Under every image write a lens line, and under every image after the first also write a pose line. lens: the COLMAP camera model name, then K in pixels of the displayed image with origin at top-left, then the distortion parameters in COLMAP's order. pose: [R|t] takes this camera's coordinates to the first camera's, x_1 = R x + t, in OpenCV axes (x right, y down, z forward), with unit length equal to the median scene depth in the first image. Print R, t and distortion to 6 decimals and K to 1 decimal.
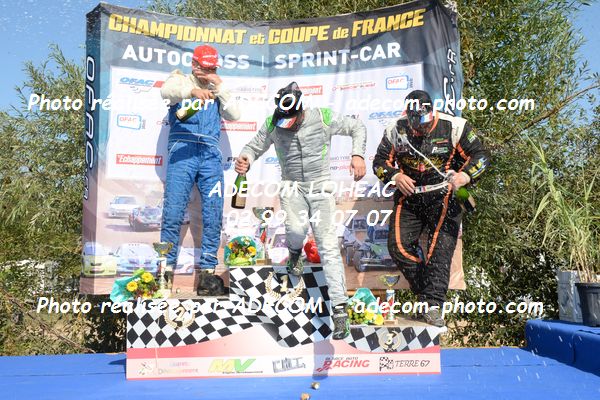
lens RADIAL K [[633.8, 0, 297.4], [0, 633.8, 197.3], [0, 0, 1]] dist [0.038664, 0.000000]
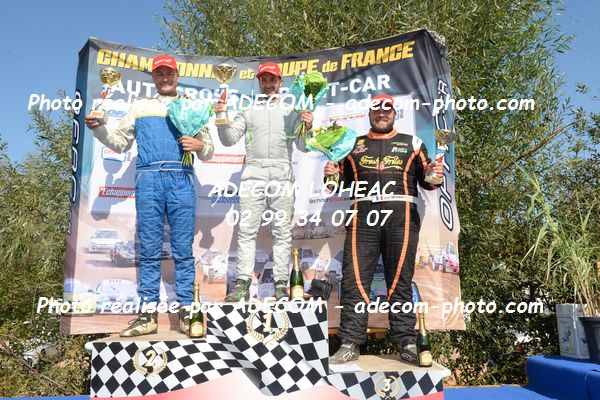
lens RADIAL K [[557.6, 0, 298.5], [0, 557.6, 201.5], [0, 0, 1]] dist [-0.004517, -0.016741]
pose [[0.999967, -0.007959, 0.001676, 0.016293], [0.008056, 0.997601, -0.068755, 0.014462], [-0.001125, 0.068766, 0.997632, 0.148499]]
